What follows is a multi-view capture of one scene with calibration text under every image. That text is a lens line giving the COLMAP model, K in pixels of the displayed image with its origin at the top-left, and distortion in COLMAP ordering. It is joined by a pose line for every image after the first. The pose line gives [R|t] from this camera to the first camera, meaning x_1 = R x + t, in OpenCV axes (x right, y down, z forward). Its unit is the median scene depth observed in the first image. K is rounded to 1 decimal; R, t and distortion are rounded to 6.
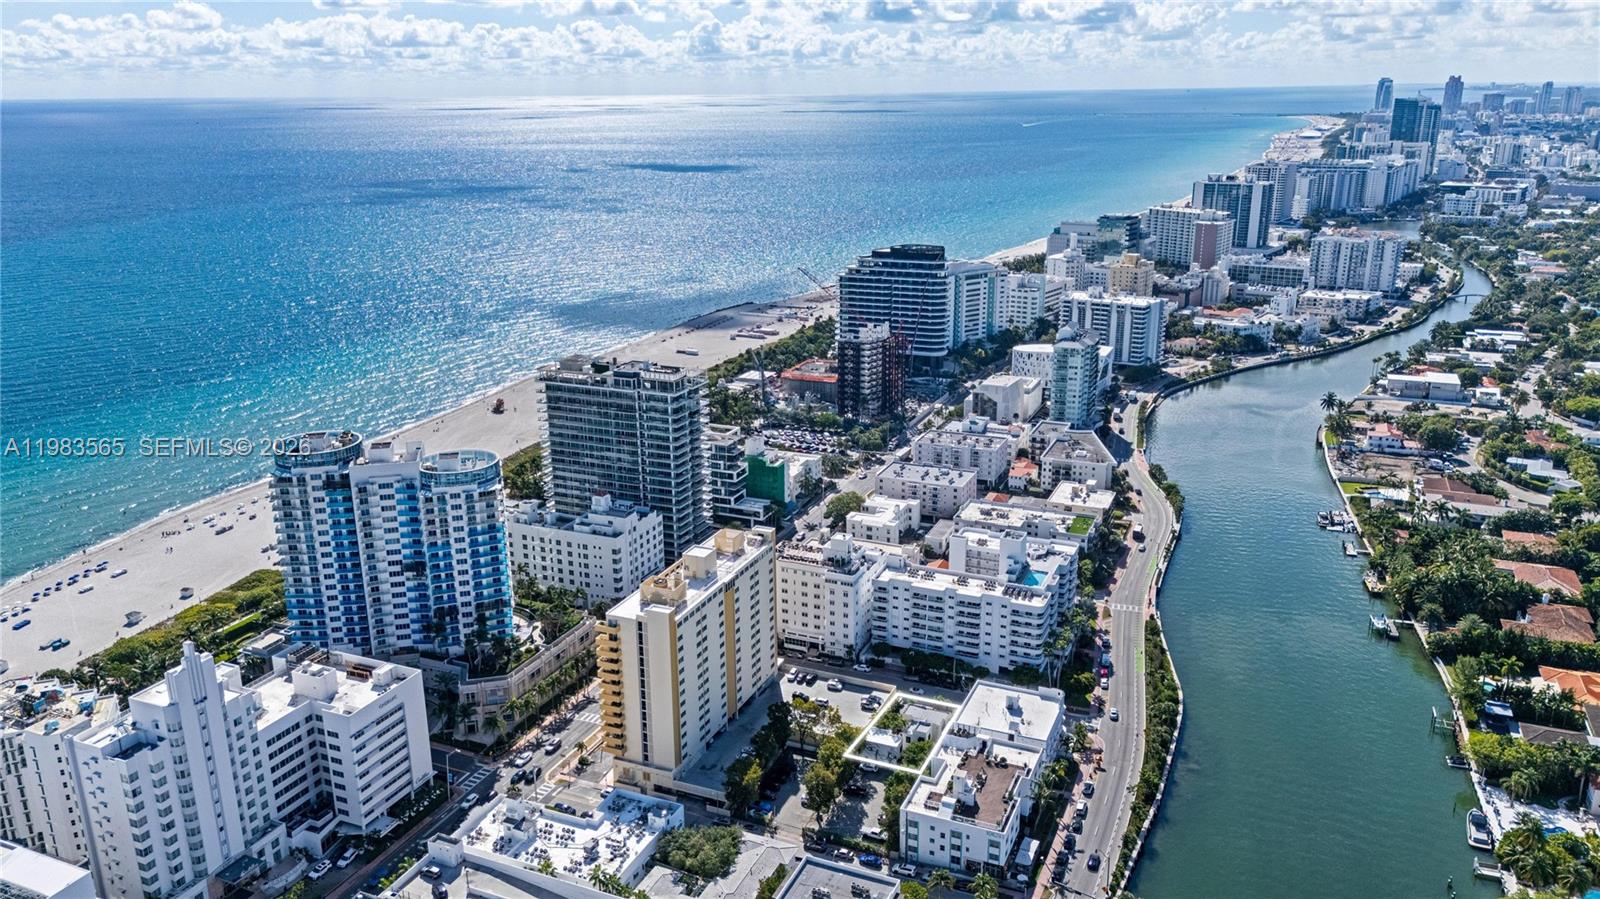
lens RADIAL K [[1182.4, 0, 800.0], [0, 1182.4, 449.5], [0, 0, 1]] dist [0.103635, -0.126062]
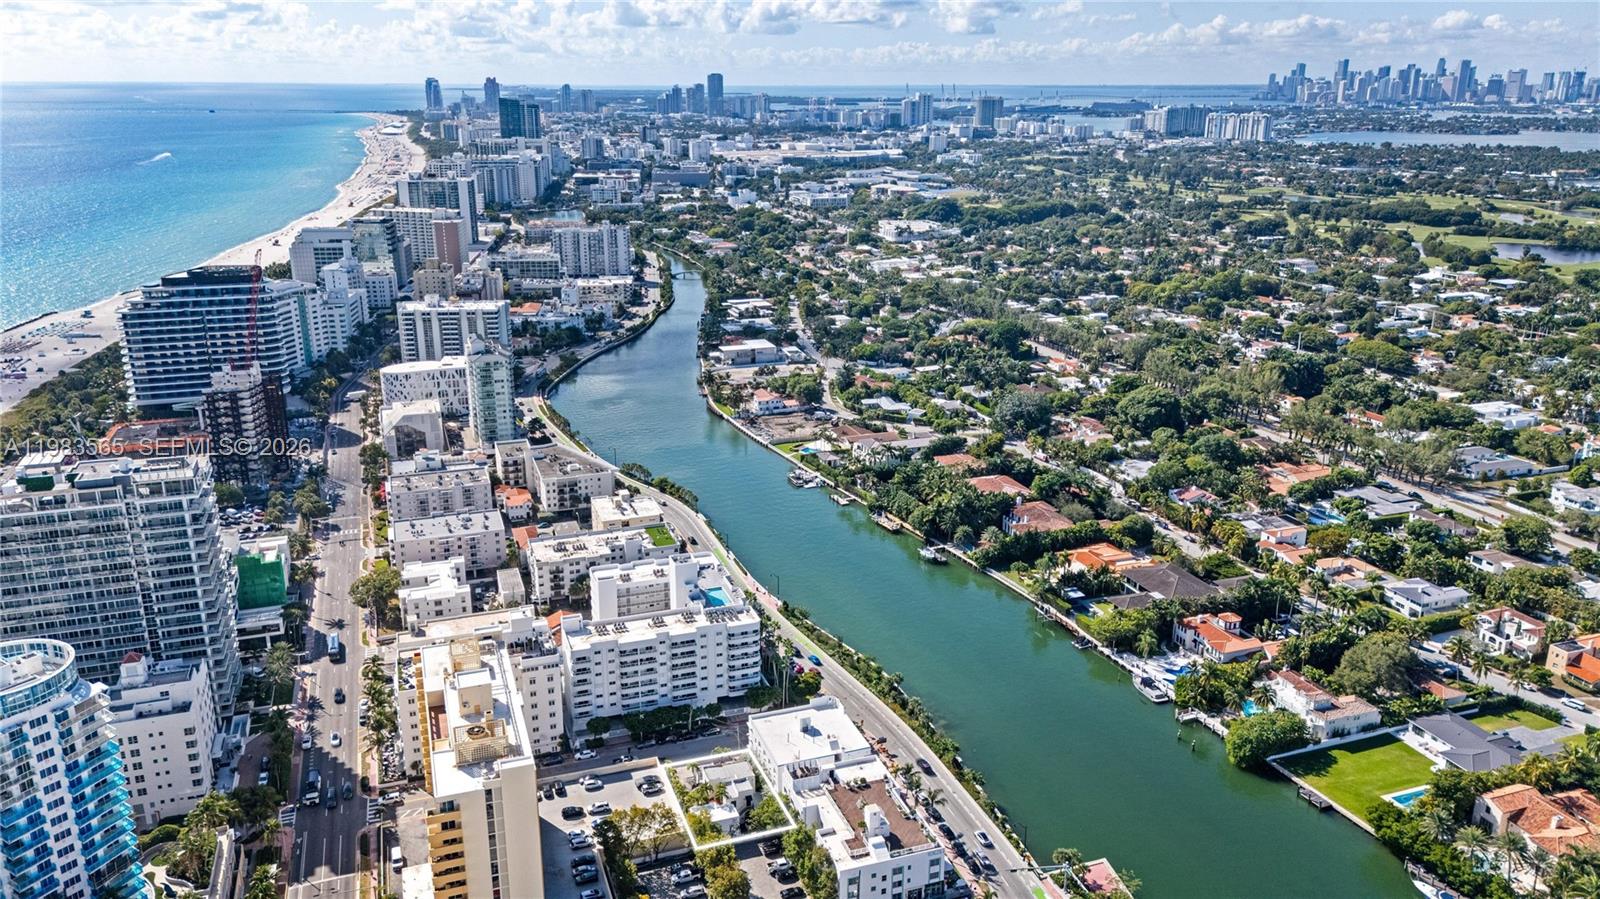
lens RADIAL K [[1182.4, 0, 800.0], [0, 1182.4, 449.5], [0, 0, 1]] dist [0.103635, -0.126062]
pose [[0.727280, -0.192101, 0.658909, -0.292237], [0.190495, 0.978811, 0.075106, -0.054206], [-0.659376, 0.070896, 0.748464, 0.192296]]
